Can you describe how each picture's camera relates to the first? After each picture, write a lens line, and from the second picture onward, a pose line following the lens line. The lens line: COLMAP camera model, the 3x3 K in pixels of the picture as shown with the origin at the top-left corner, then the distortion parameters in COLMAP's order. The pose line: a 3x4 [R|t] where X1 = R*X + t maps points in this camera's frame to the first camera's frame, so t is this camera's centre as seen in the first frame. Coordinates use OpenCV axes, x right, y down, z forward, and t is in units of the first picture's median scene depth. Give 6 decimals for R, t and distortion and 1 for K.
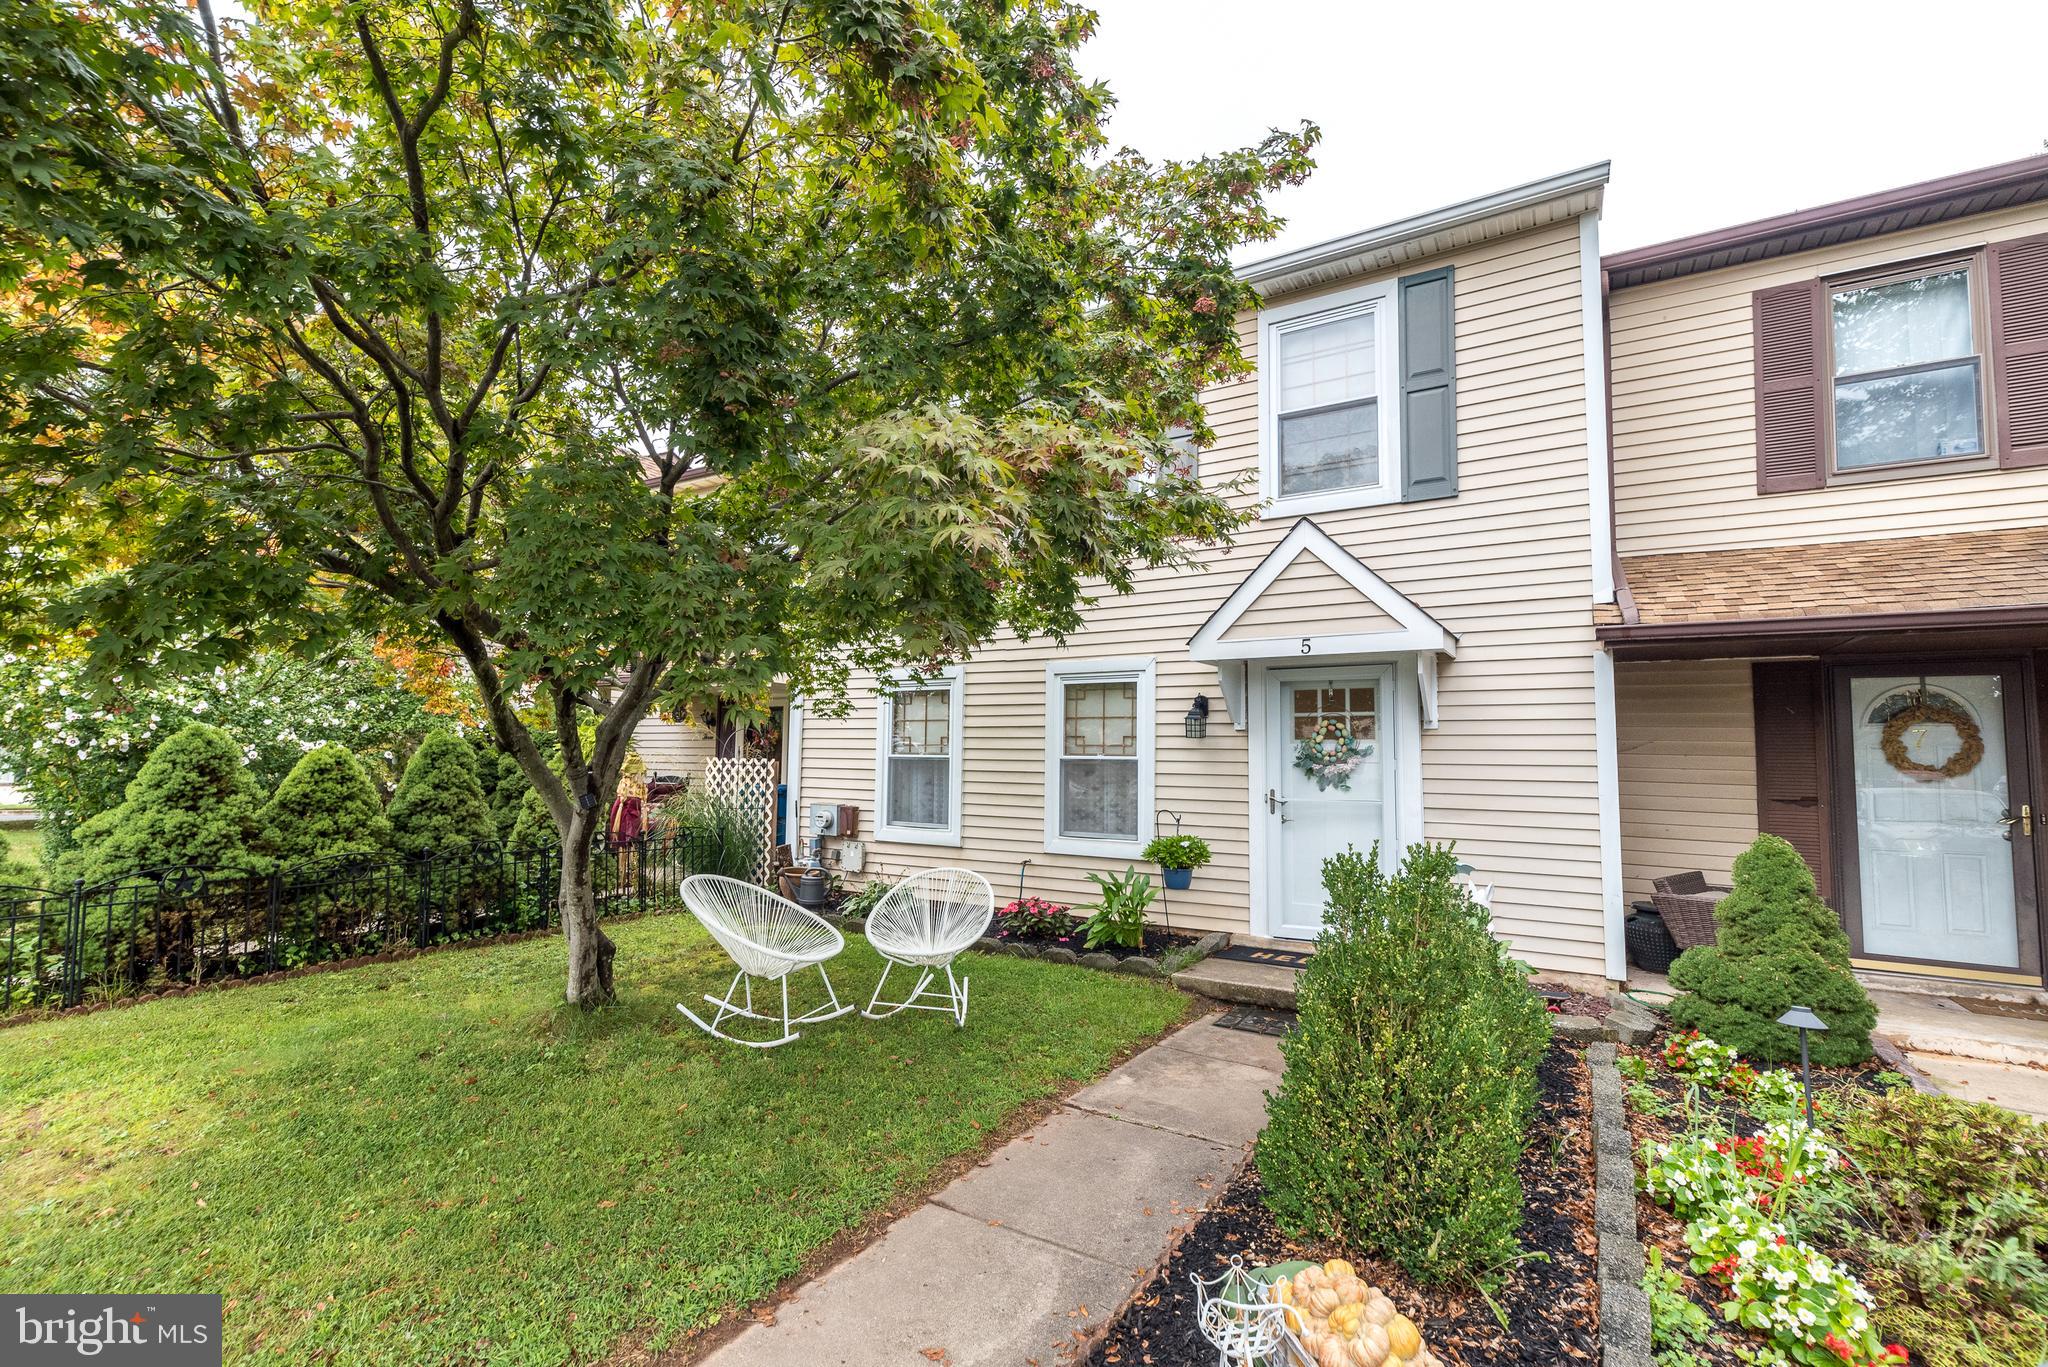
lens RADIAL K [[884.7, 0, 1023.5], [0, 884.7, 689.4], [0, 0, 1]] dist [0.004002, 0.000496]
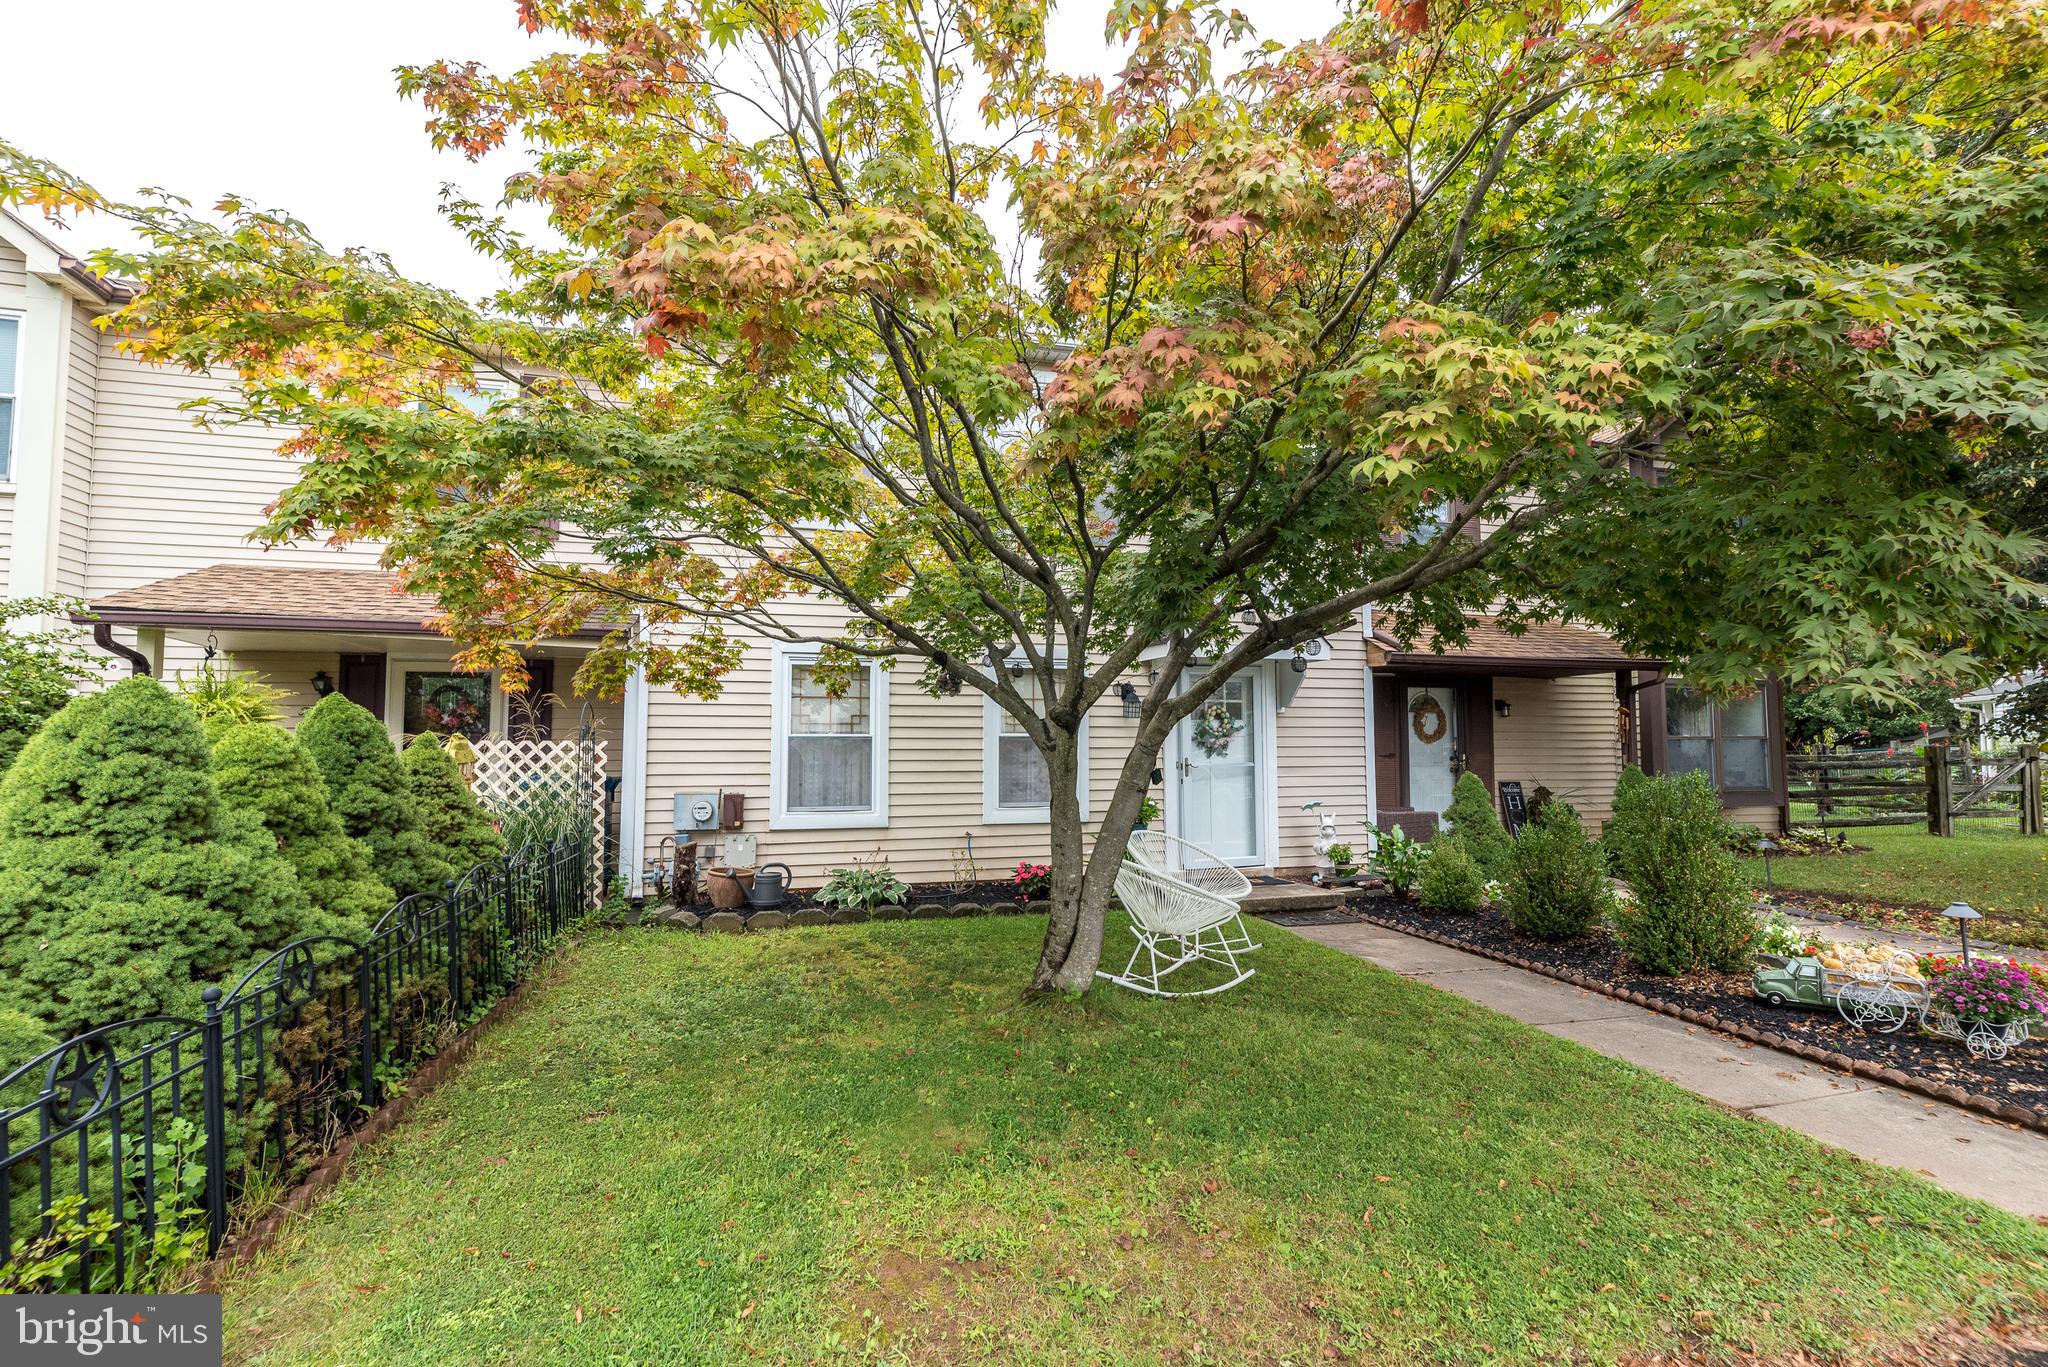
lens RADIAL K [[884.7, 0, 1023.5], [0, 884.7, 689.4], [0, 0, 1]] dist [0.004002, 0.000496]
pose [[0.706183, 0.028881, 0.707440, -0.821927], [-0.043829, 0.999035, 0.002965, 0.019540], [-0.706671, -0.033100, 0.706767, 0.254485]]
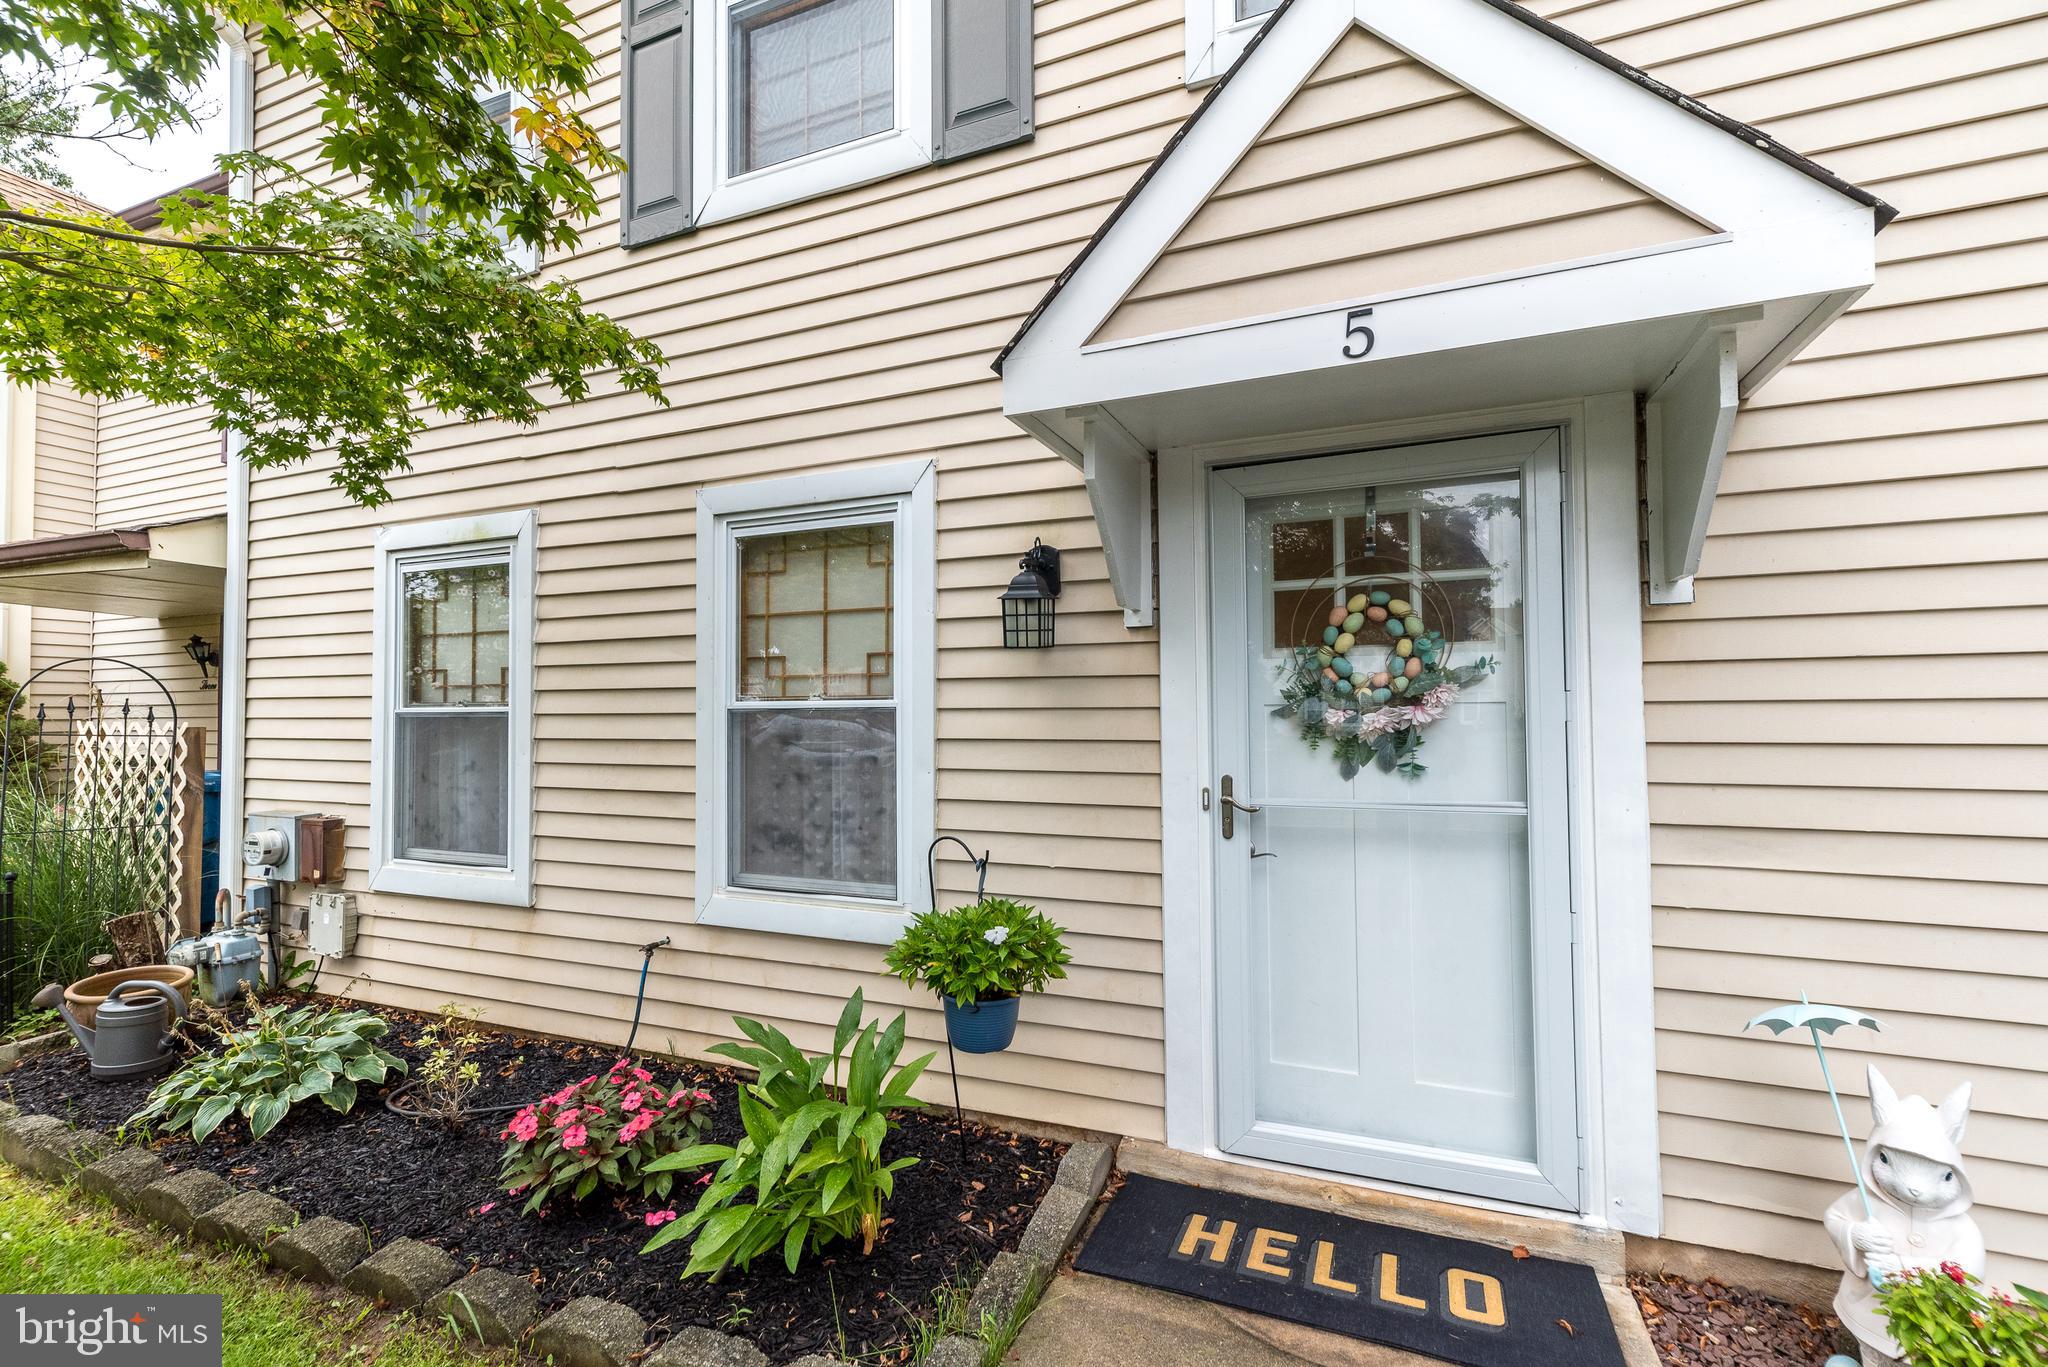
lens RADIAL K [[884.7, 0, 1023.5], [0, 884.7, 689.4], [0, 0, 1]] dist [0.004002, 0.000496]
pose [[0.989385, -0.014129, 0.144629, 0.142469], [0.006881, 0.998701, 0.050491, 0.055953], [-0.145154, -0.048960, 0.988197, 0.644419]]
